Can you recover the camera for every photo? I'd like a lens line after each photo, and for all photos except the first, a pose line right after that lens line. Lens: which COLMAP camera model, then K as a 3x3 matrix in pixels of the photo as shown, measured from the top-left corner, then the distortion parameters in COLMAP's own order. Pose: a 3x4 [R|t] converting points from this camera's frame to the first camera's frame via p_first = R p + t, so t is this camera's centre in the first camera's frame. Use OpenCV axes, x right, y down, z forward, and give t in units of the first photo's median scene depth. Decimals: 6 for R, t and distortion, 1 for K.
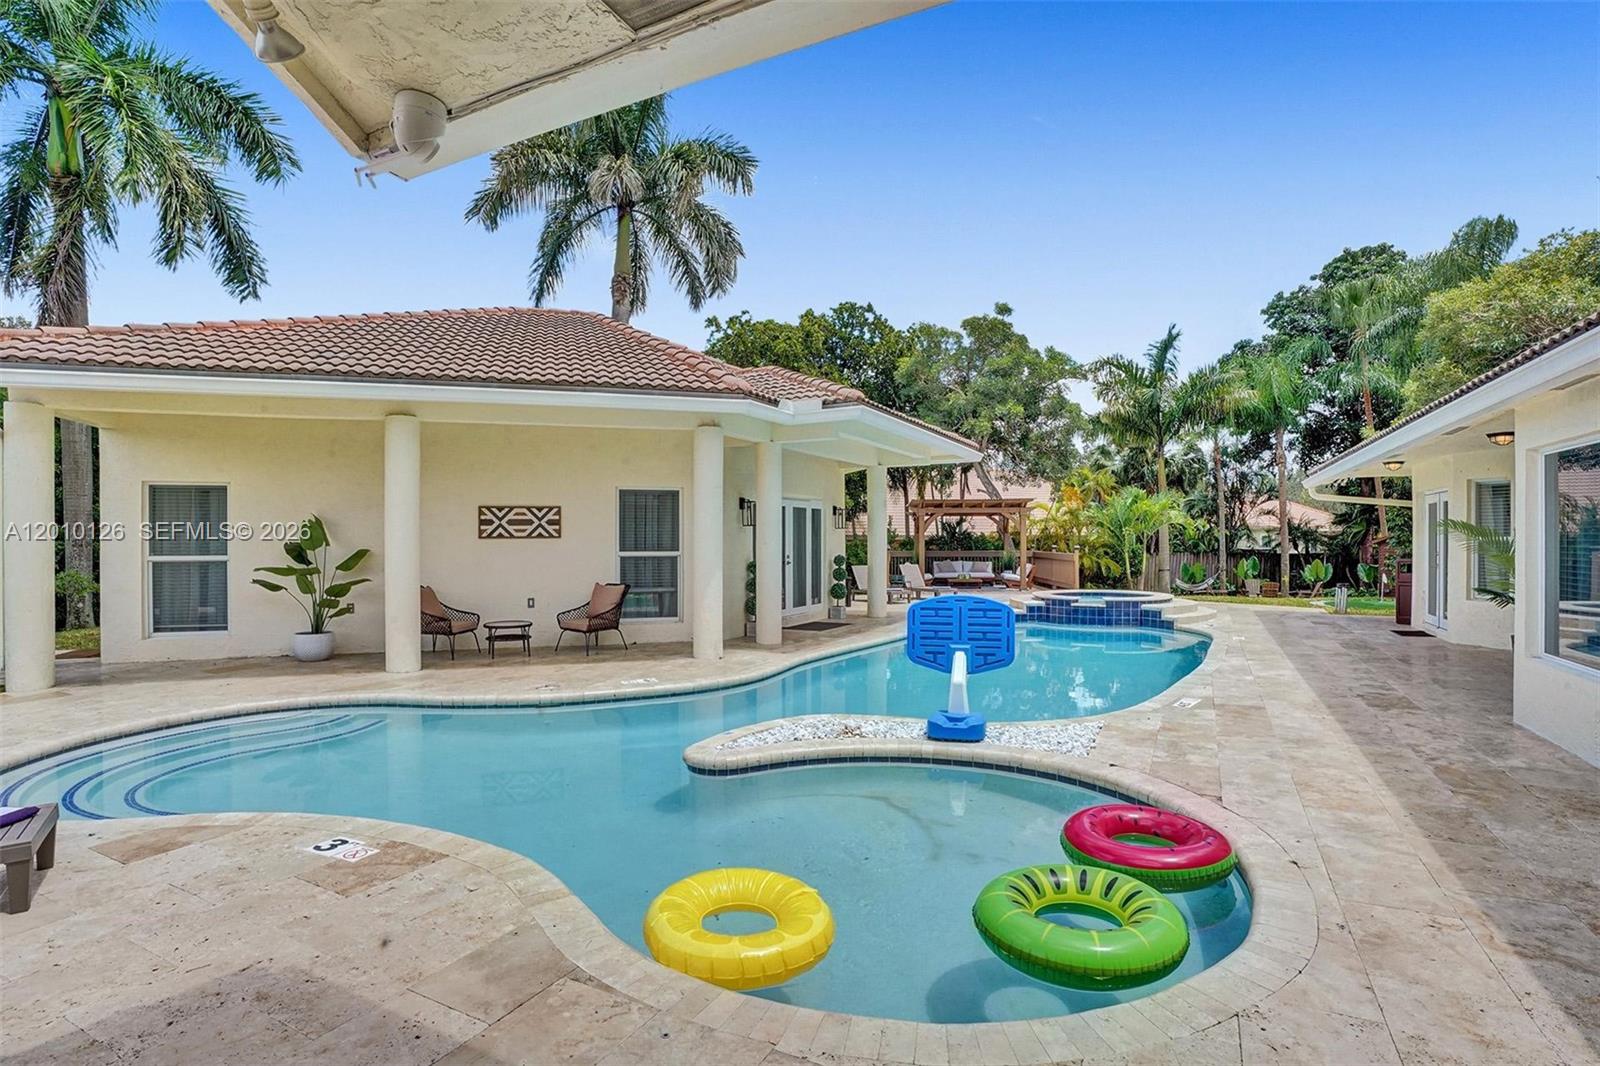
lens RADIAL K [[775.3, 0, 802.5], [0, 775.3, 539.0], [0, 0, 1]] dist [-0.066234, 0.026302]
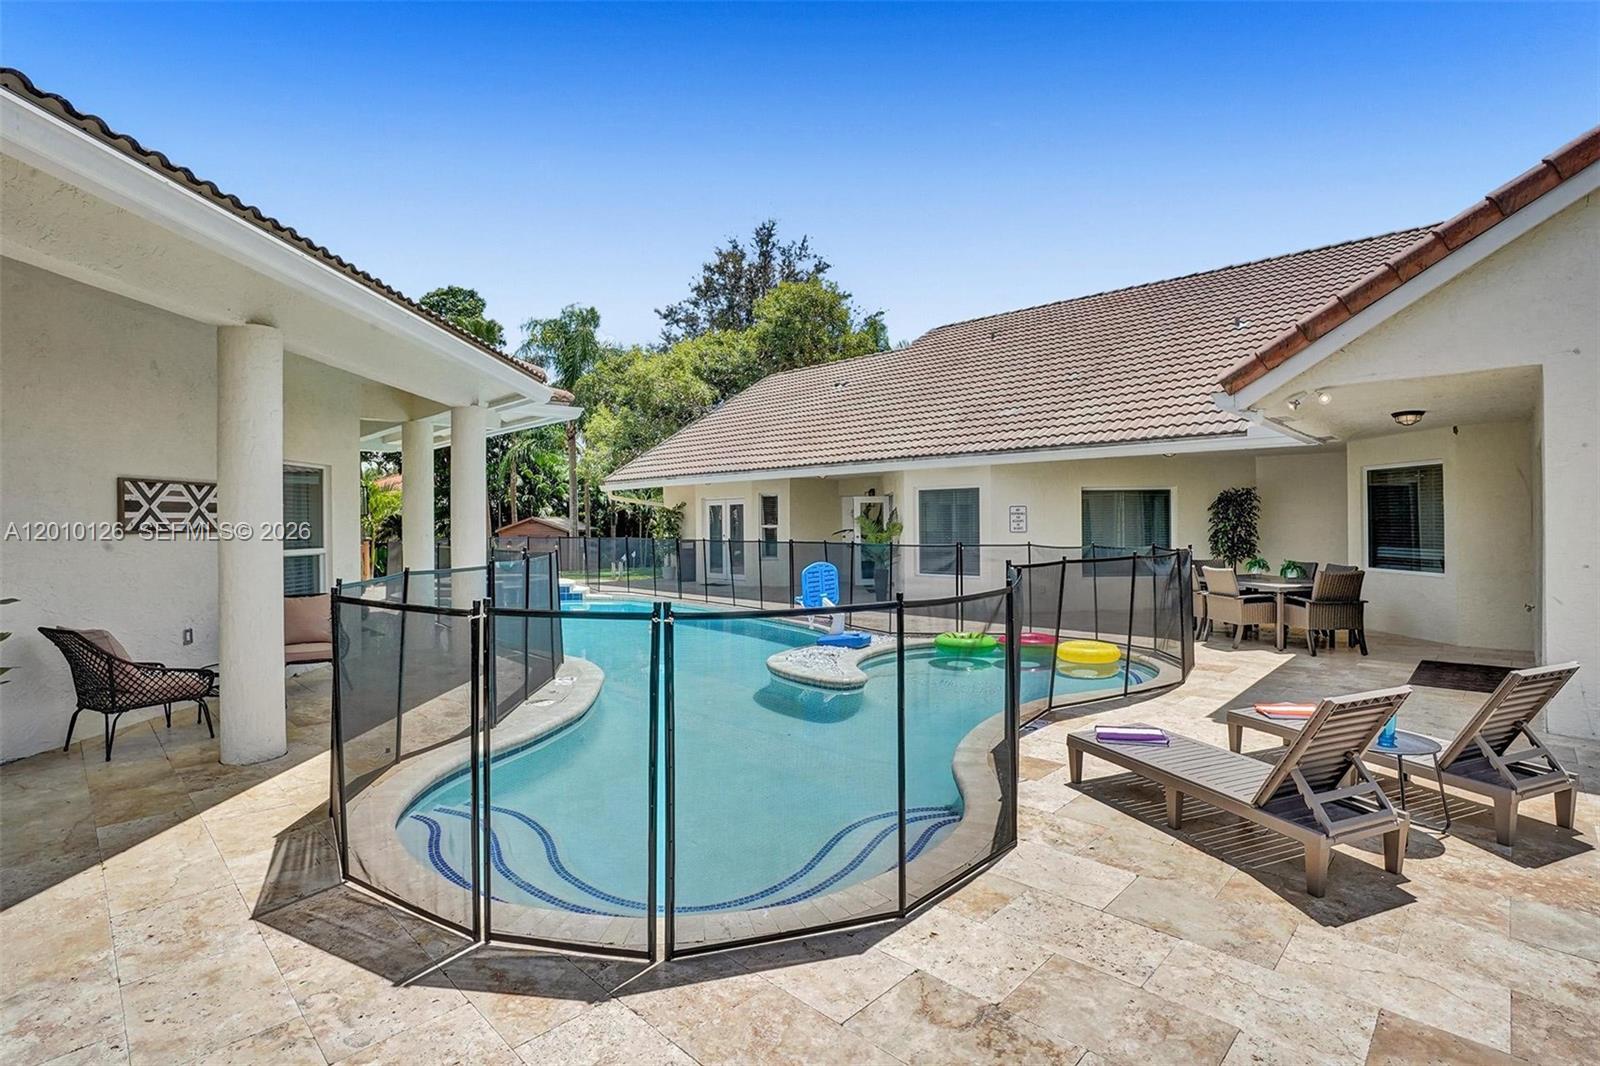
lens RADIAL K [[773.4, 0, 796.7], [0, 773.4, 529.0], [0, 0, 1]] dist [-0.064477, 0.025376]
pose [[0.299797, -0.007878, 0.953971, -0.570819], [0.010459, 0.999933, 0.004970, -0.001388], [-0.953946, 0.008488, 0.299859, 0.250758]]
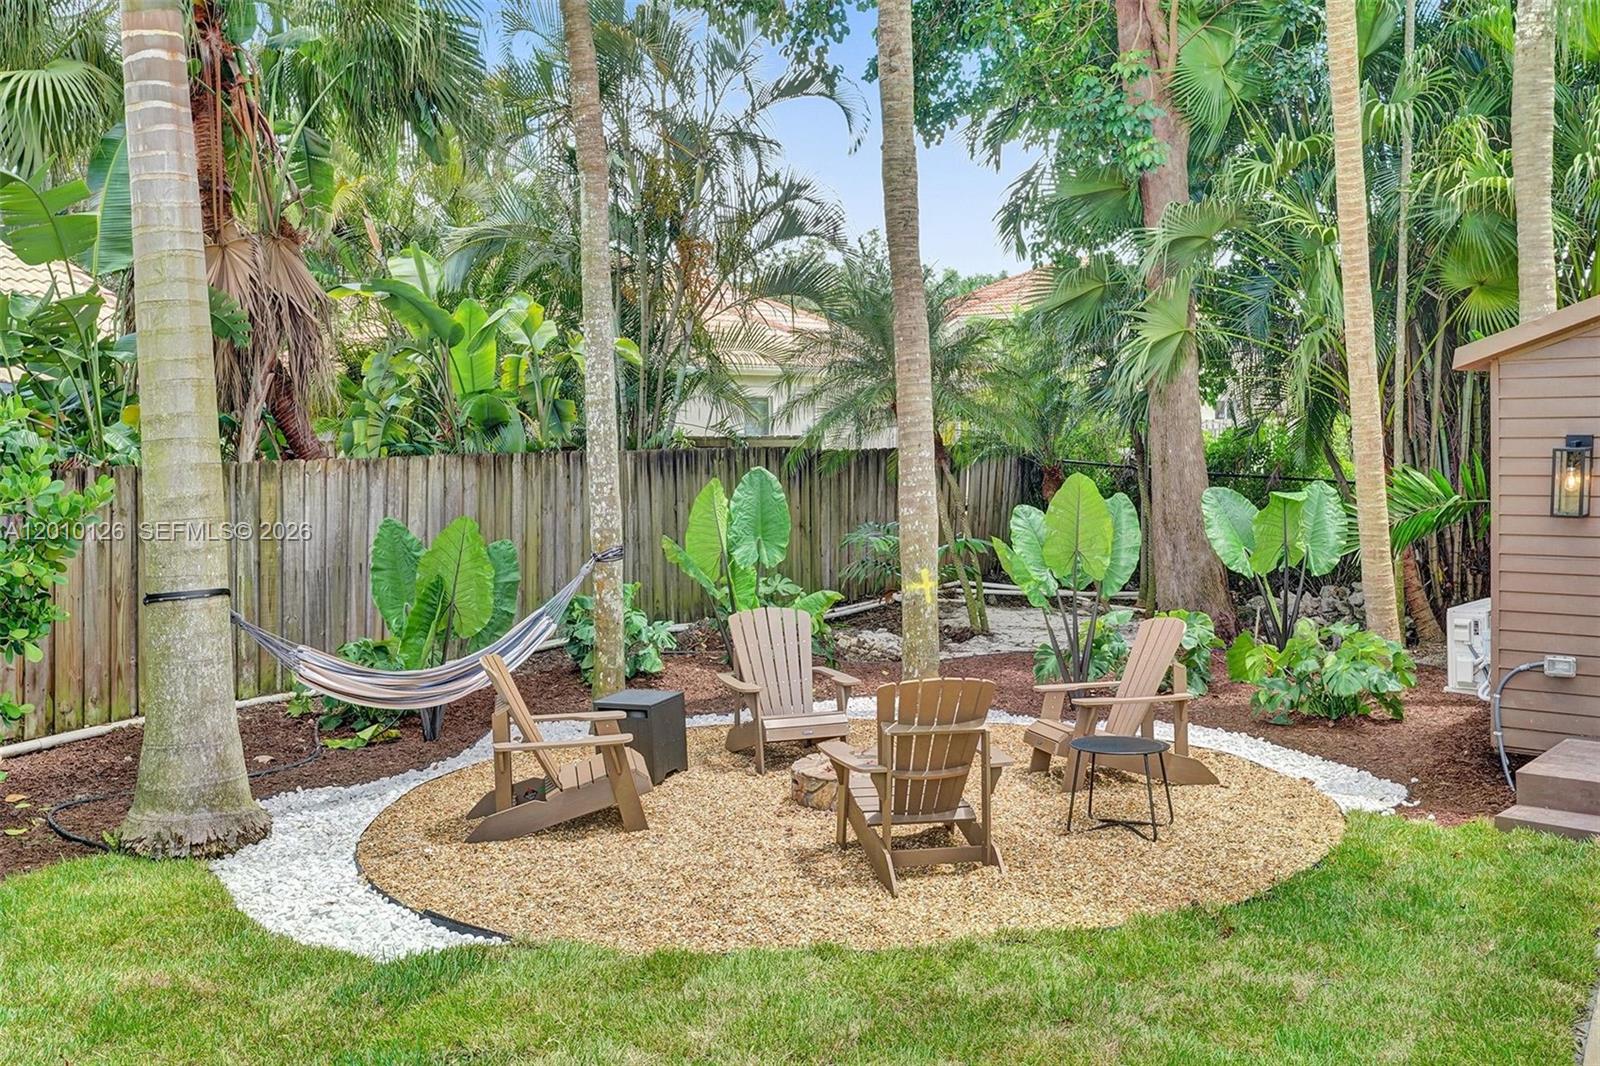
lens RADIAL K [[1530.1, 0, 836.4], [0, 1530.1, 500.7], [0, 0, 1]] dist [0.023013, 0.133924]
pose [[0.809840, -0.041426, 0.585187, 0.853249], [0.017887, 0.998784, 0.045950, 0.030768], [-0.586379, -0.026745, 0.809596, 1.500912]]
